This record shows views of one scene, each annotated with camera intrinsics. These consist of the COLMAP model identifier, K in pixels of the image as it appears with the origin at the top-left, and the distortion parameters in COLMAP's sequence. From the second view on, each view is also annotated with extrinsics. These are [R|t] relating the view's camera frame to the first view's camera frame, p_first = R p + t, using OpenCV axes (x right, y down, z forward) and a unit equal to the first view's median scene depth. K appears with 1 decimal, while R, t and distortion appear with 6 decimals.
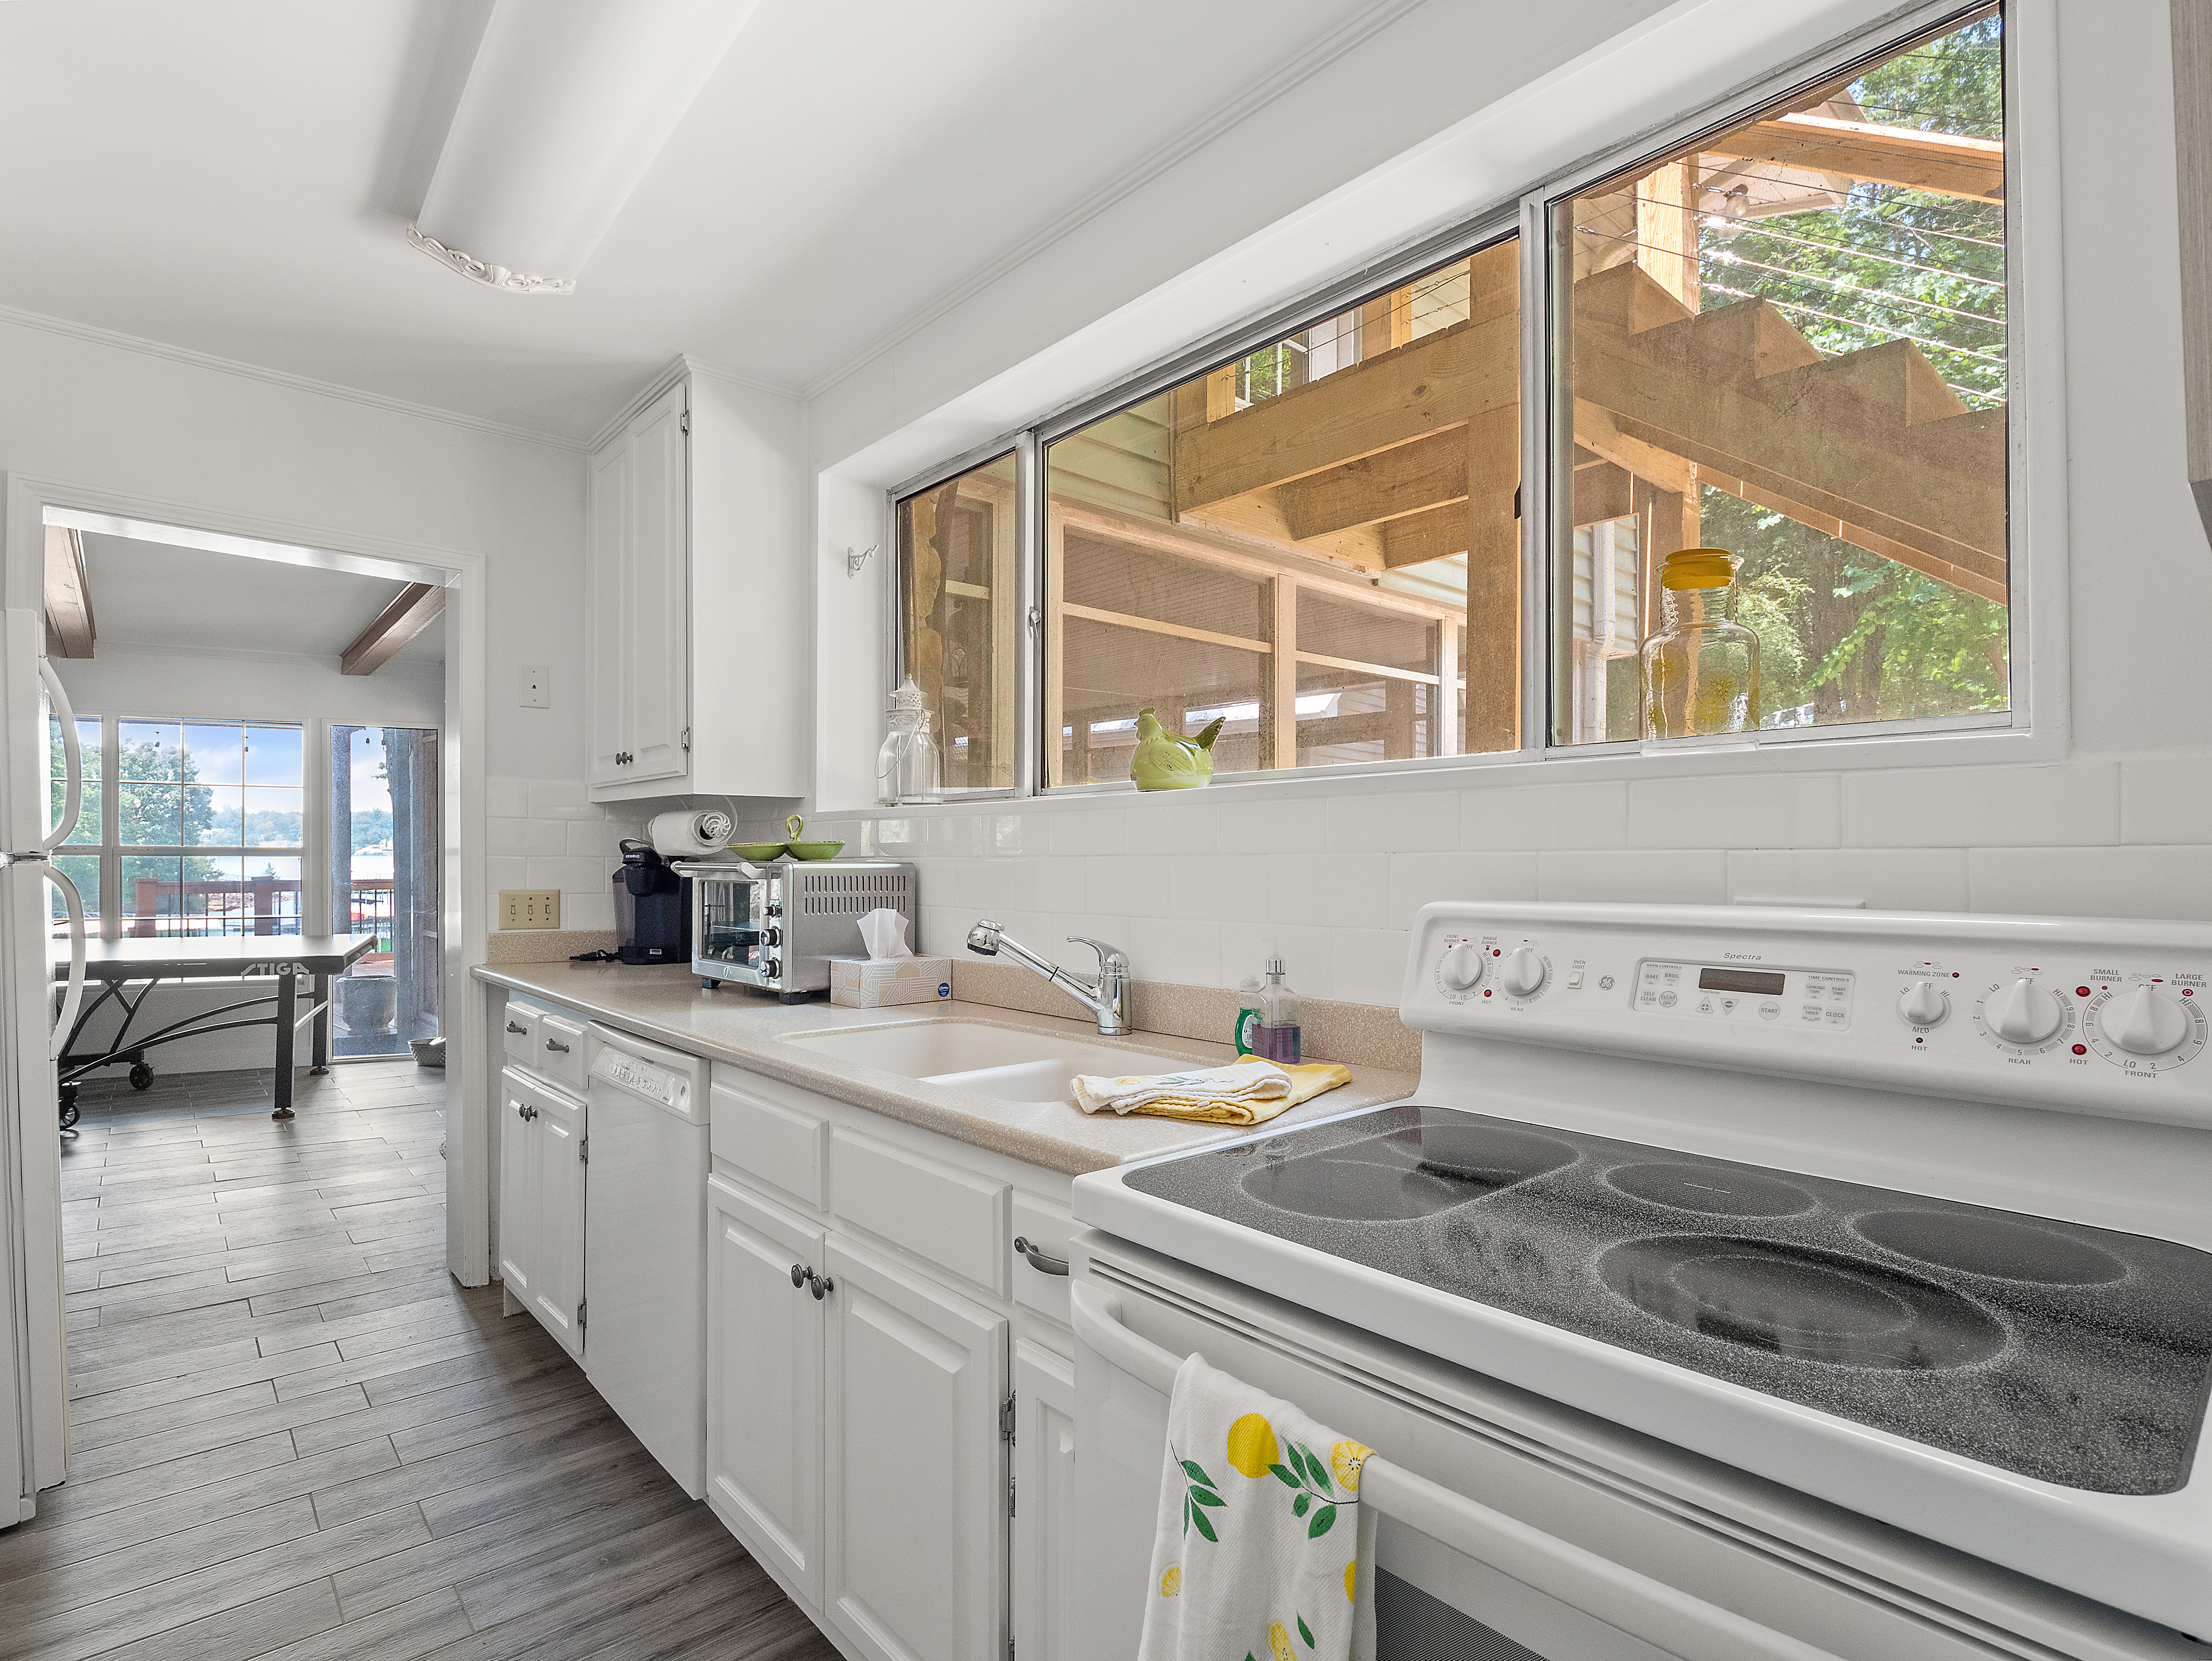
lens RADIAL K [[1109.2, 0, 1106.0], [0, 1109.2, 830.5], [0, 0, 1]] dist [-0.001574, -0.000348]
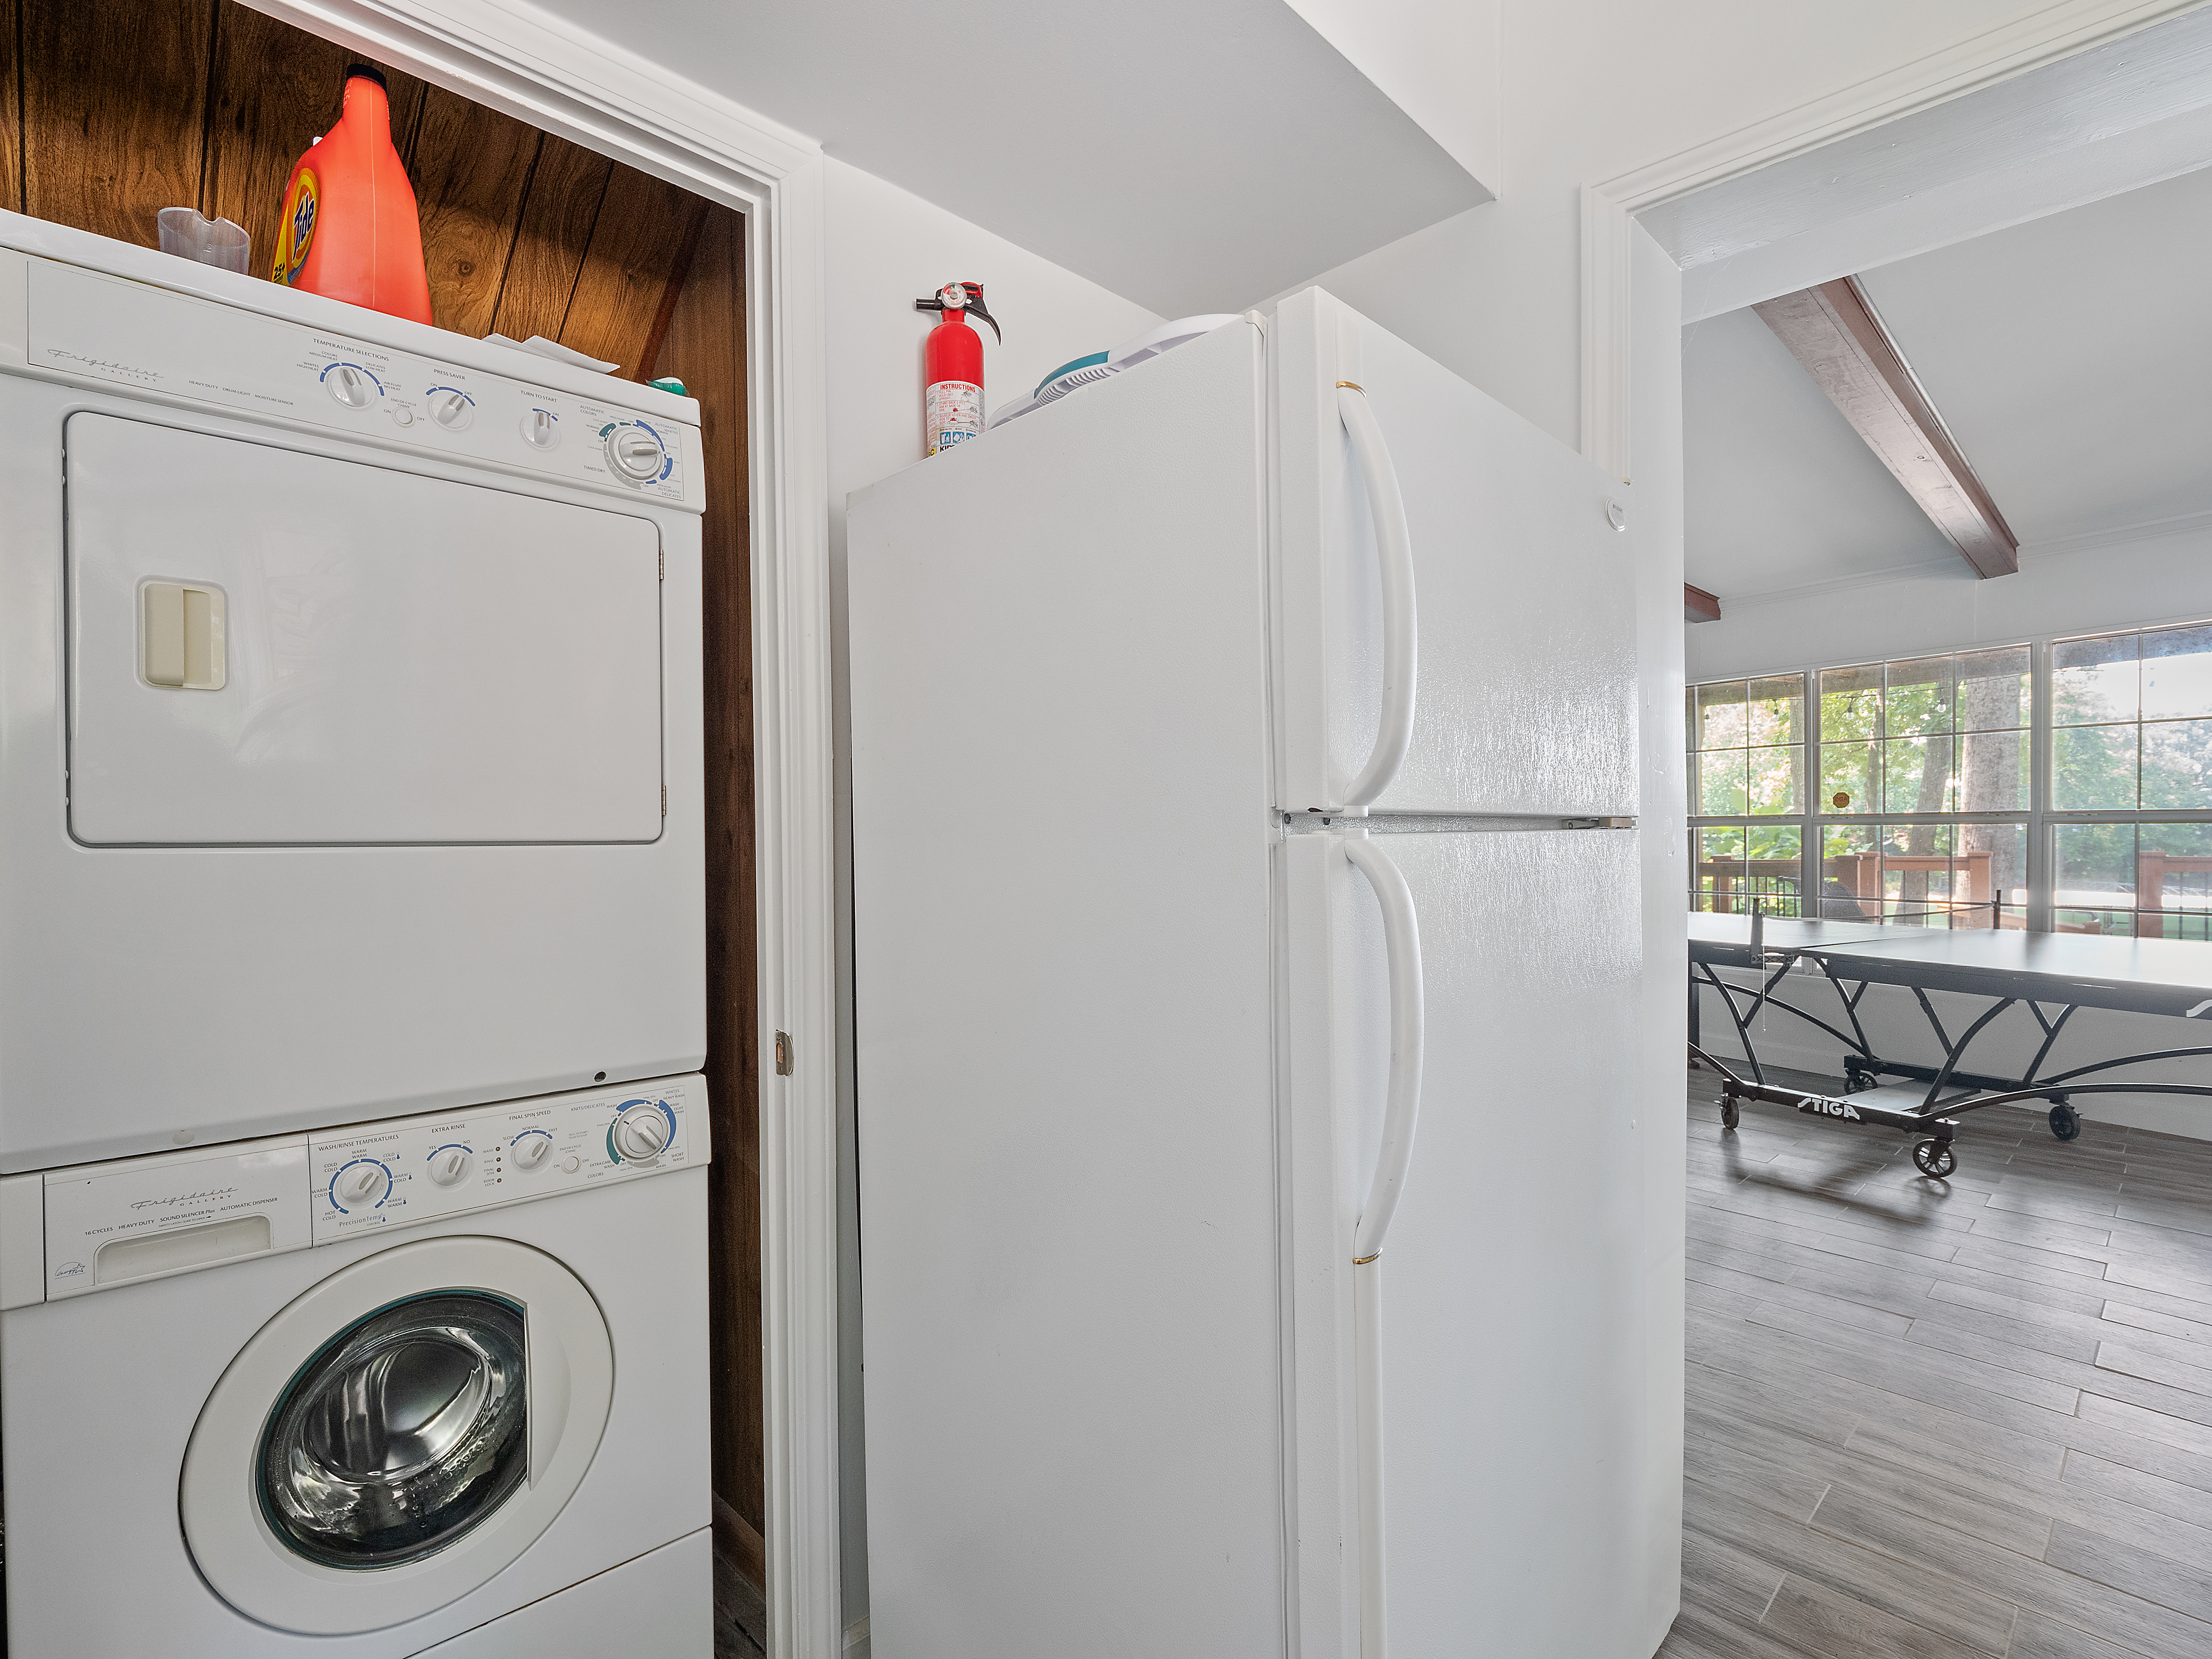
lens RADIAL K [[1109.1, 0, 1106.0], [0, 1109.1, 829.5], [0, 0, 1]] dist [-0.001574, -0.000348]
pose [[0.071427, 0.015647, -0.997323, -0.180814], [0.012118, 0.999790, 0.016553, 0.005895], [0.997372, -0.013268, 0.071222, 0.310716]]
